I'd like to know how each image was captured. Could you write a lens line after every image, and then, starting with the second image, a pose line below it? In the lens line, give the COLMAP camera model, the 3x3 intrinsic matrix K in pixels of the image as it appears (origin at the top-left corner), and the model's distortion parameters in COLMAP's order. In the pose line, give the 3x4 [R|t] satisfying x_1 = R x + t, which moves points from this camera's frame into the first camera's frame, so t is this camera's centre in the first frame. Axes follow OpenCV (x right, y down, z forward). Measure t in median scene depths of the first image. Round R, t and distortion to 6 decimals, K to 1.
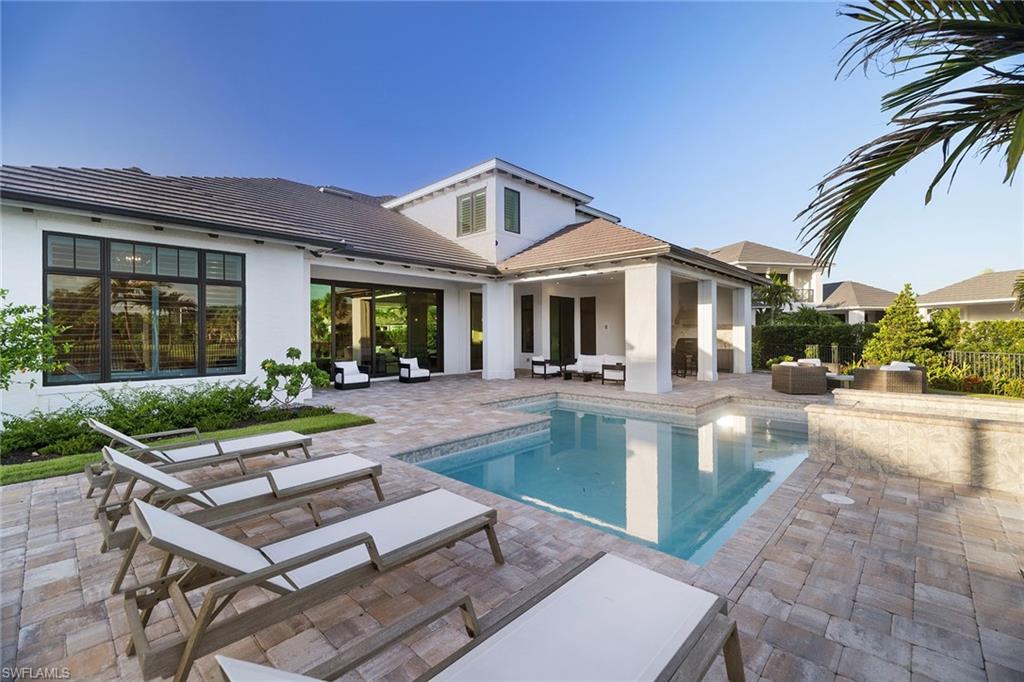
lens RADIAL K [[433.8, 0, 512.0], [0, 433.8, 341.0], [0, 0, 1]] dist [0.010662, 0.000013]
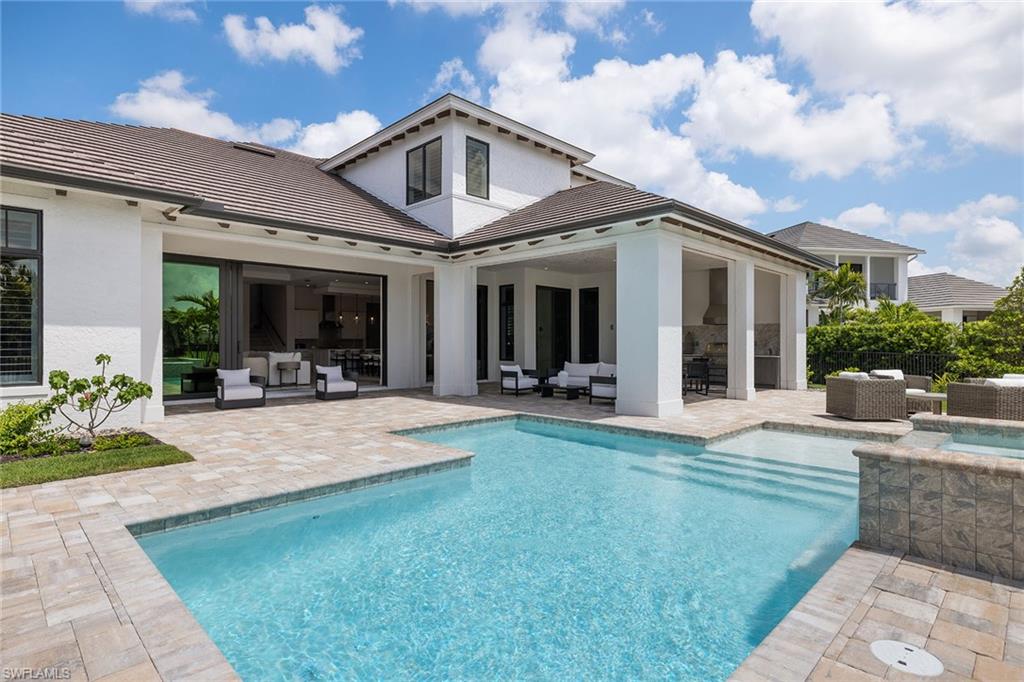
lens RADIAL K [[528.0, 0, 512.0], [0, 528.0, 341.0], [0, 0, 1]] dist [0.001813, 0.000068]
pose [[0.999623, 0.003502, -0.027234, 0.090565], [-0.003967, 0.999847, -0.017013, 0.010784], [0.027170, 0.017115, 0.999484, 0.112087]]
